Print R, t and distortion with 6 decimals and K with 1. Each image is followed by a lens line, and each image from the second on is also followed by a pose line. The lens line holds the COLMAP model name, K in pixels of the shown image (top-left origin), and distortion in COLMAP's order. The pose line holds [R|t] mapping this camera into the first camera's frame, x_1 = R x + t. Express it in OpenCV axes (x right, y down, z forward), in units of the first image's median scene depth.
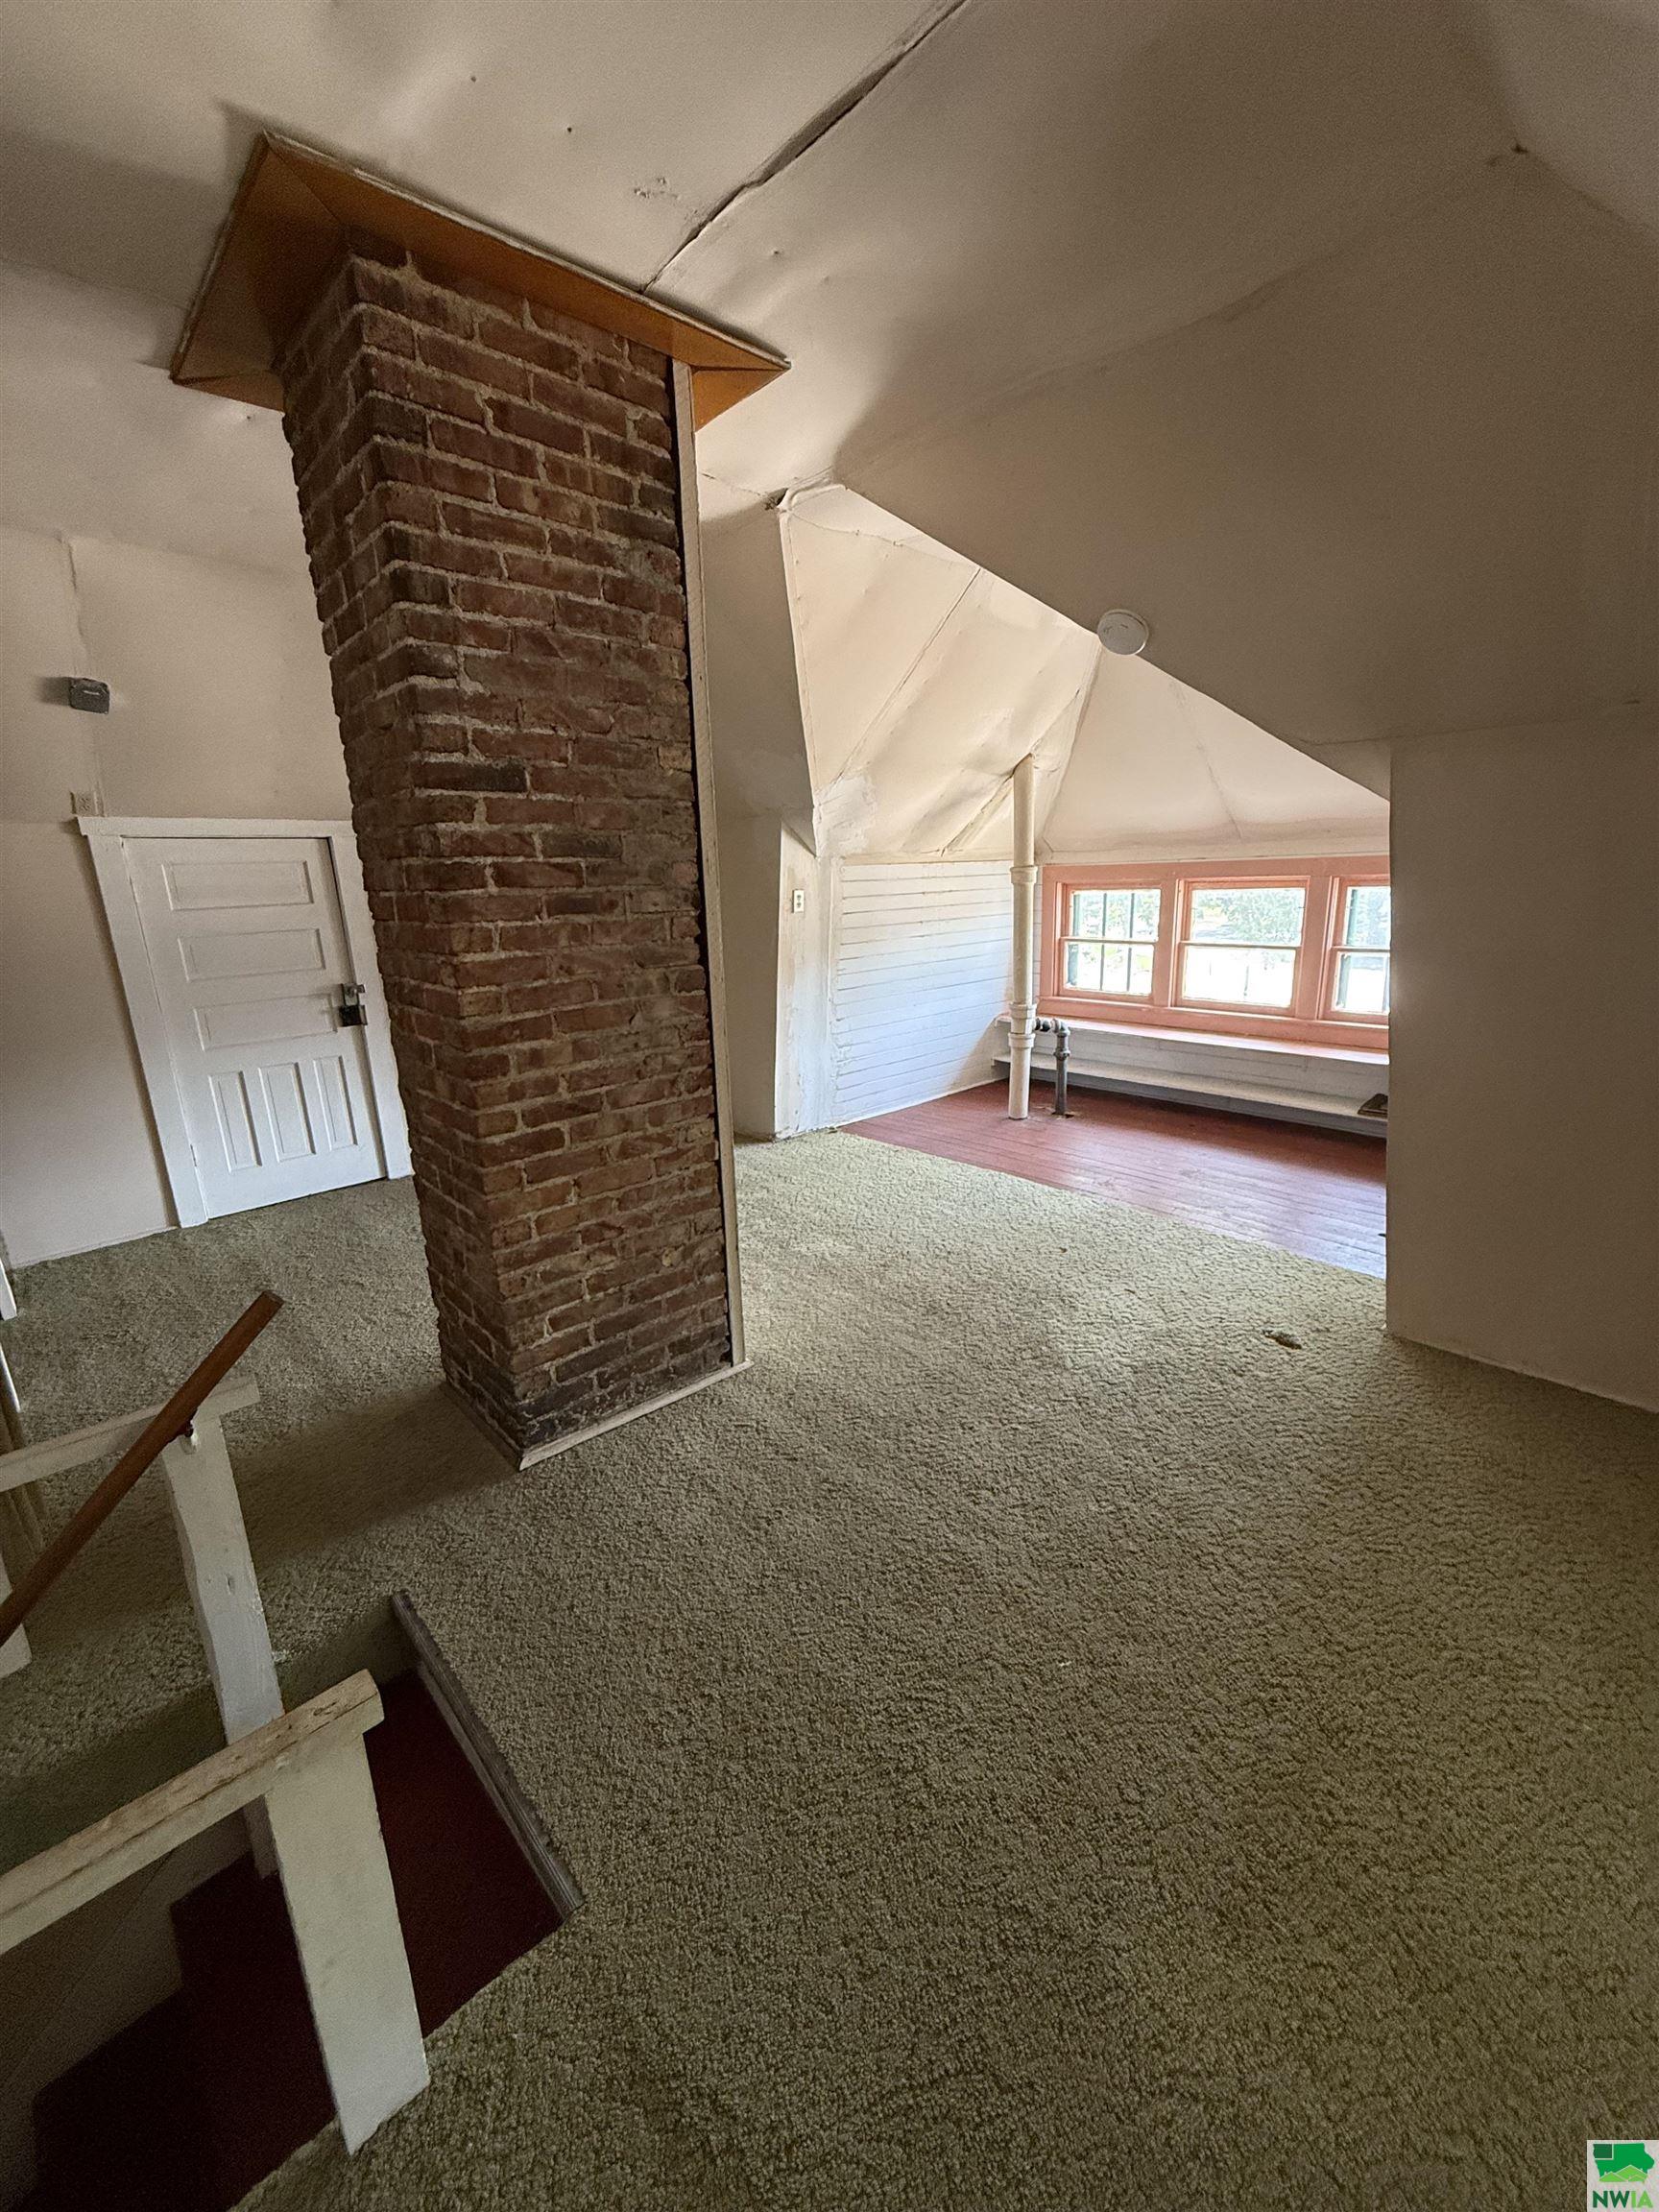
lens RADIAL K [[886.7, 0, 822.6], [0, 886.7, 1099.6], [0, 0, 1]] dist [-0.001005, -0.000544]
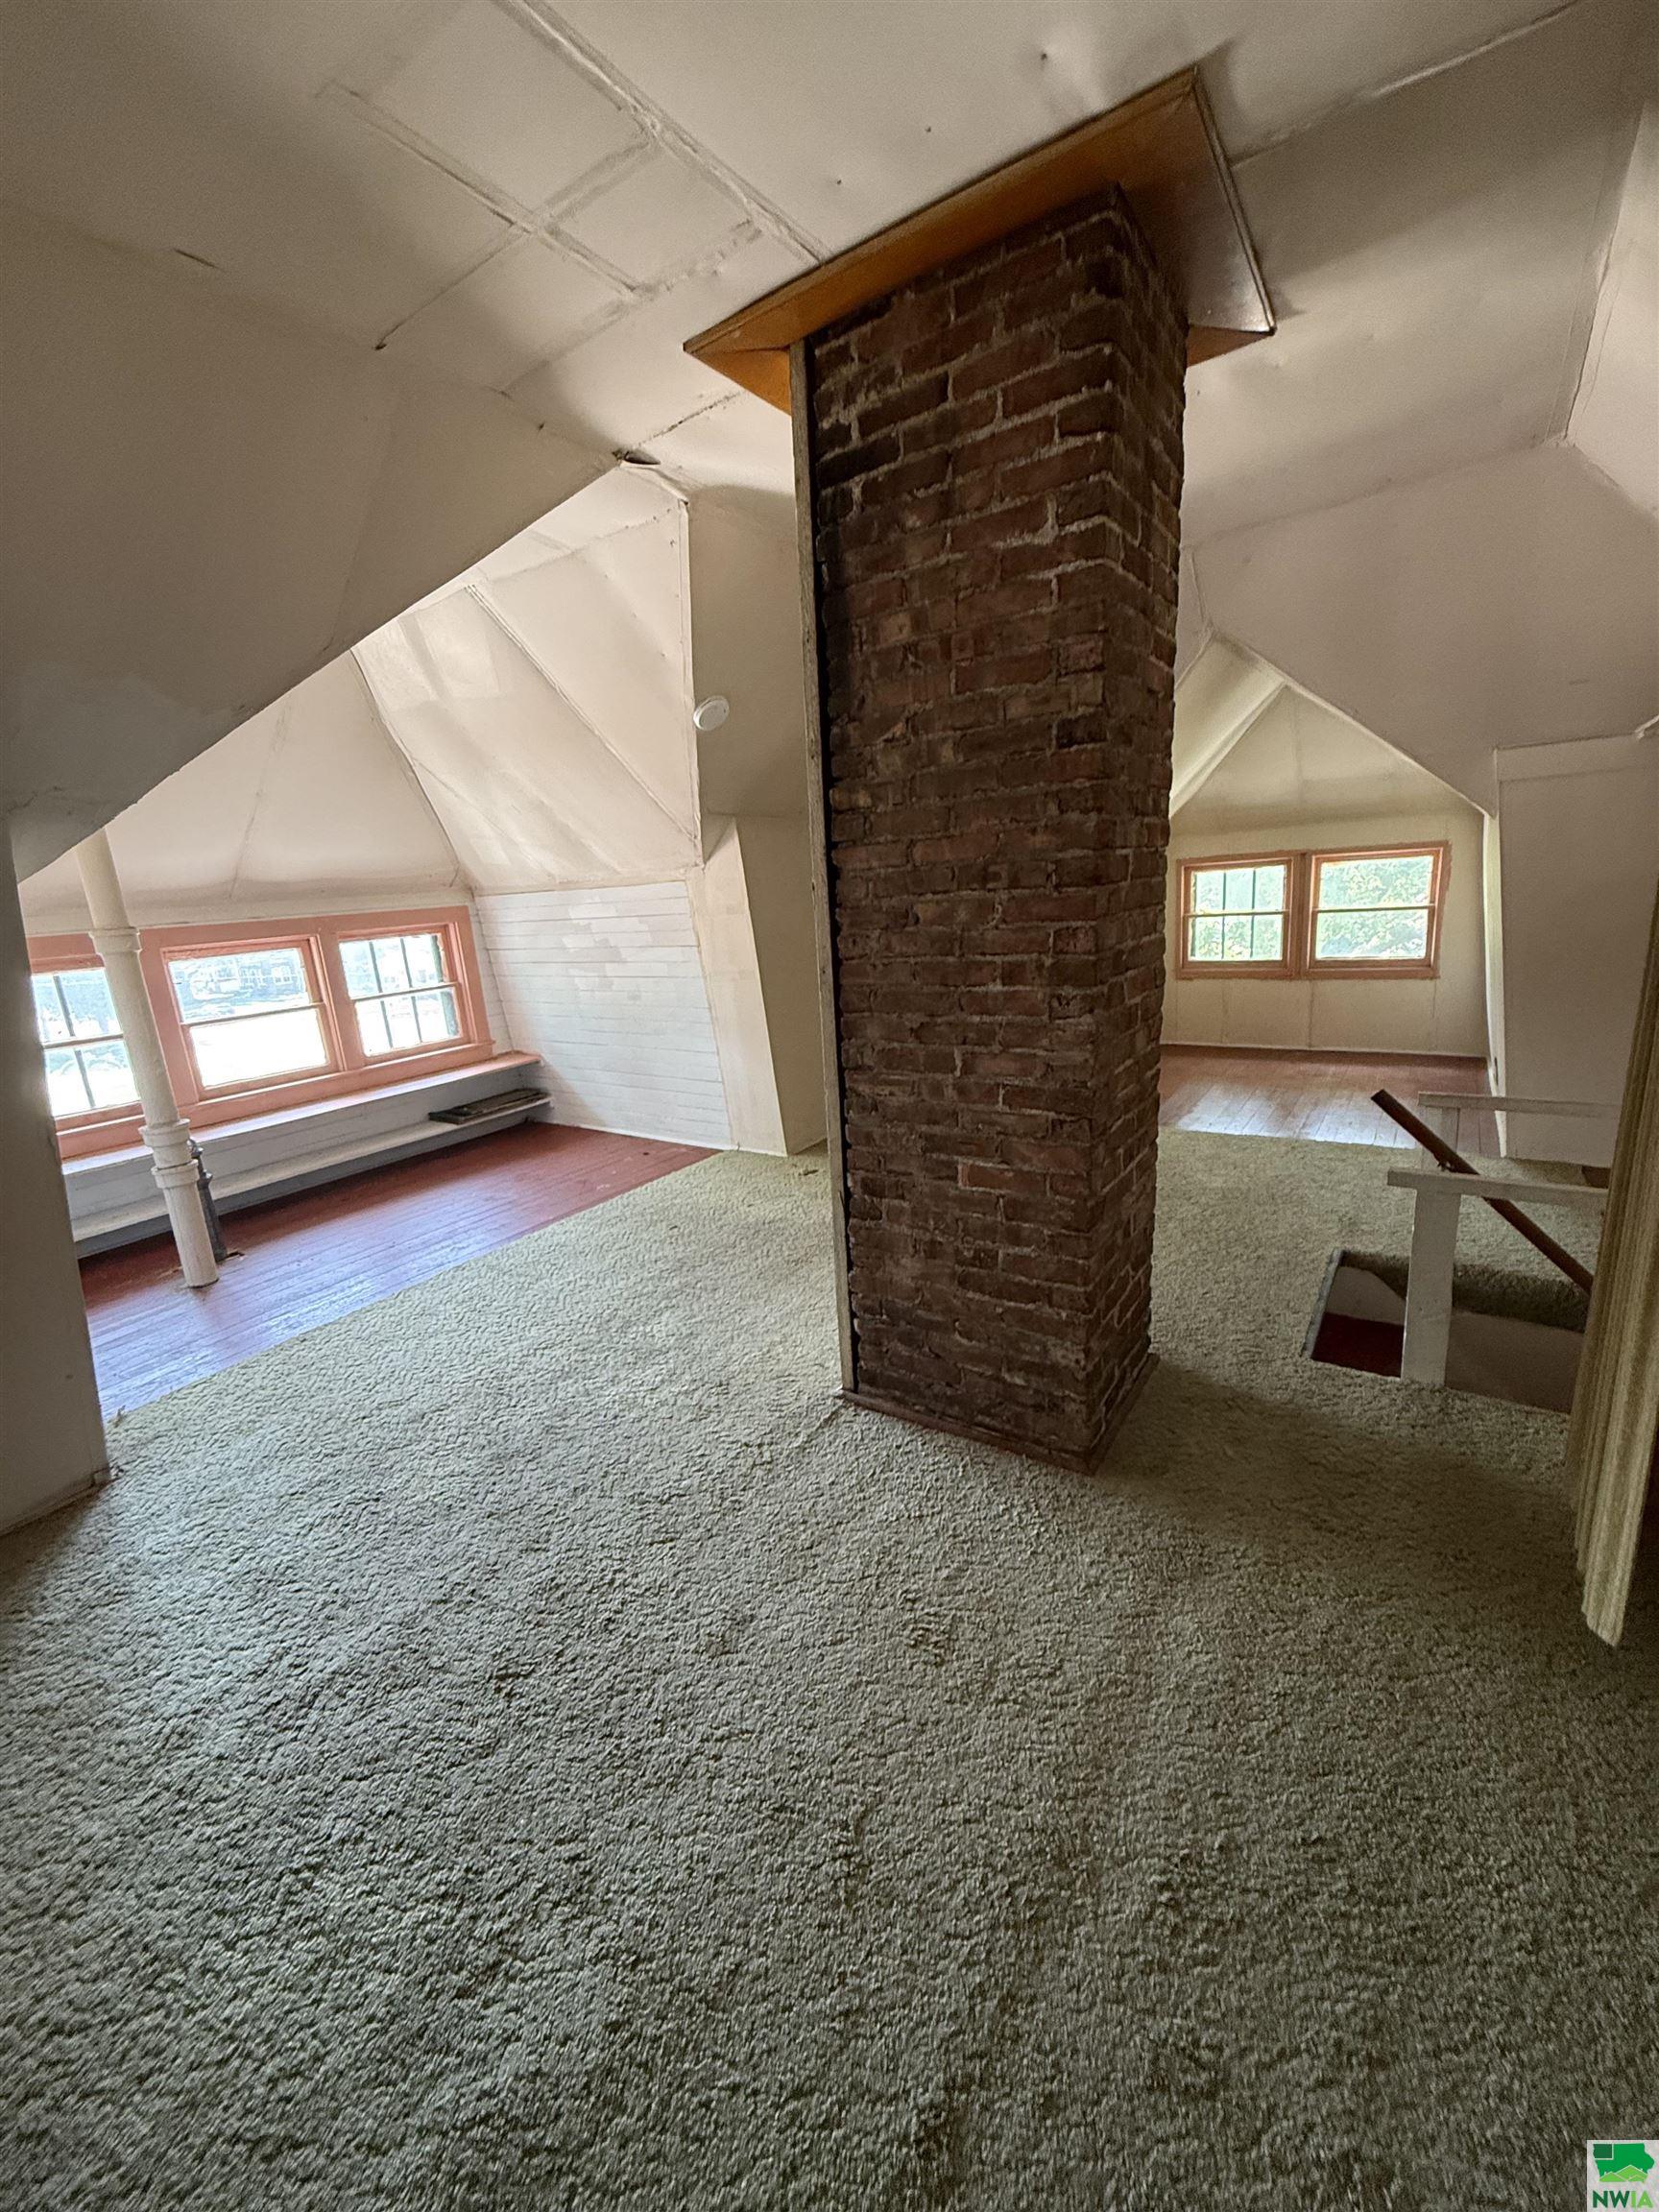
lens RADIAL K [[886.7, 0, 825.0], [0, 886.7, 1111.1], [0, 0, 1]] dist [-0.001005, -0.000544]
pose [[-0.218069, -0.197587, 0.955722, -0.634043], [0.317478, 0.911663, 0.260918, -0.155336], [-0.922851, 0.360319, -0.136076, 0.707884]]
